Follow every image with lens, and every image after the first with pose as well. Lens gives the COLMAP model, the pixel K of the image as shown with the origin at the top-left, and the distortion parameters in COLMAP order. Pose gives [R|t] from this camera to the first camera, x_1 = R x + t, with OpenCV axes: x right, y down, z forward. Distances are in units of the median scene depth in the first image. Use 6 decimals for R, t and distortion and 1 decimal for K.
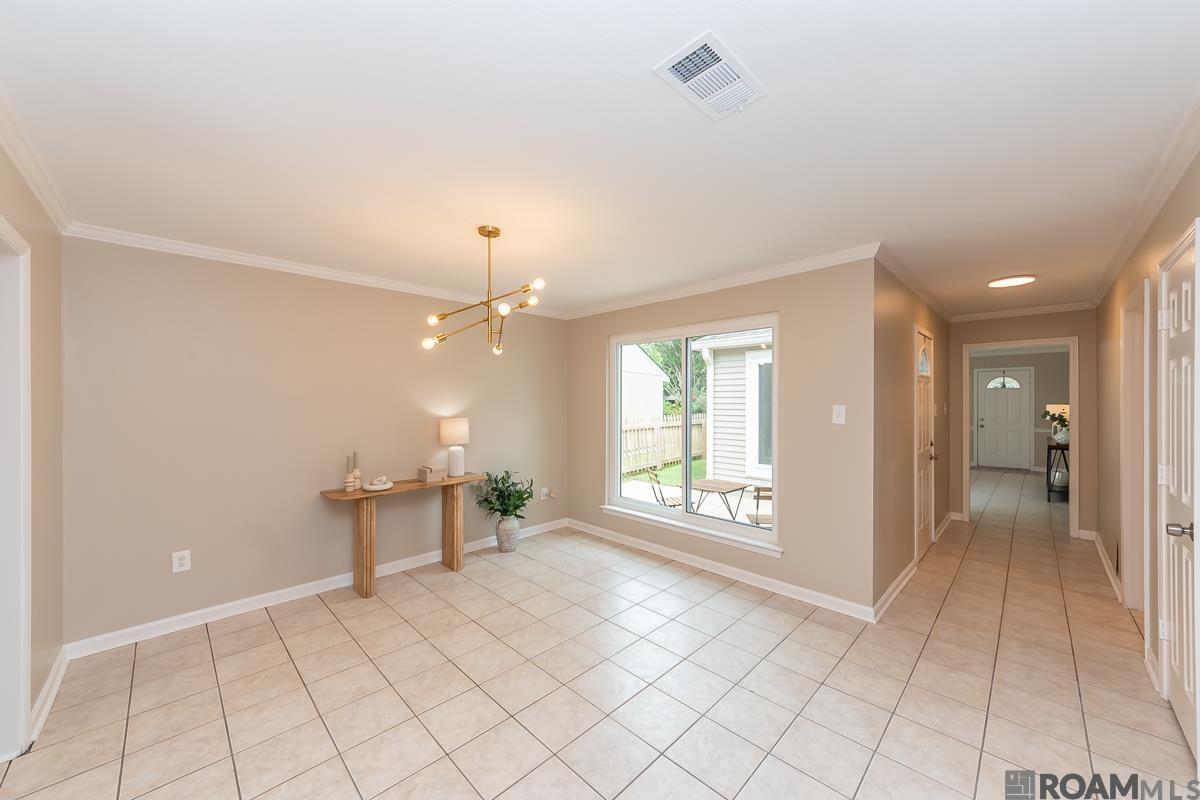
lens RADIAL K [[438.4, 0, 610.4], [0, 438.4, 406.8], [0, 0, 1]] dist [0.000231, -0.000642]
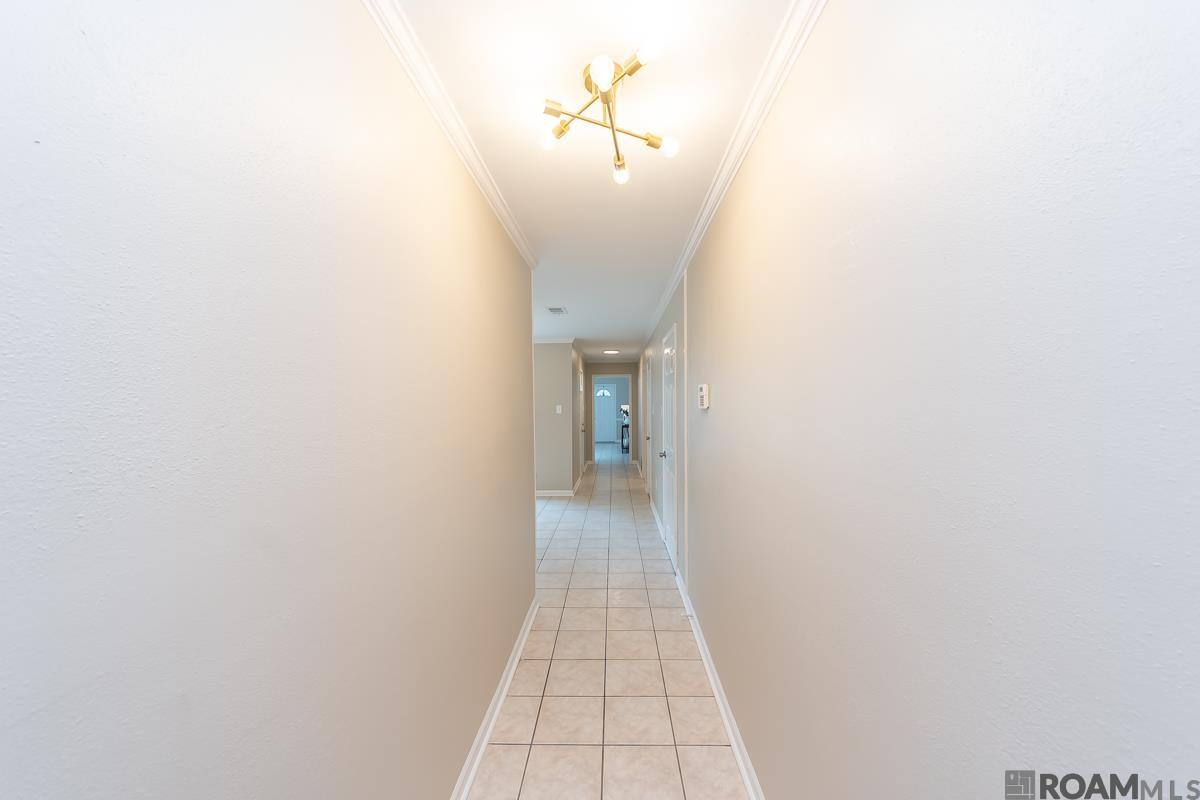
lens RADIAL K [[438.4, 0, 606.2], [0, 438.4, 399.1], [0, 0, 1]] dist [0.000231, -0.000642]
pose [[0.728691, 0.007718, 0.684799, -0.524879], [0.007592, 0.999784, -0.019346, 0.006324], [-0.684800, 0.019297, 0.728475, -0.506917]]
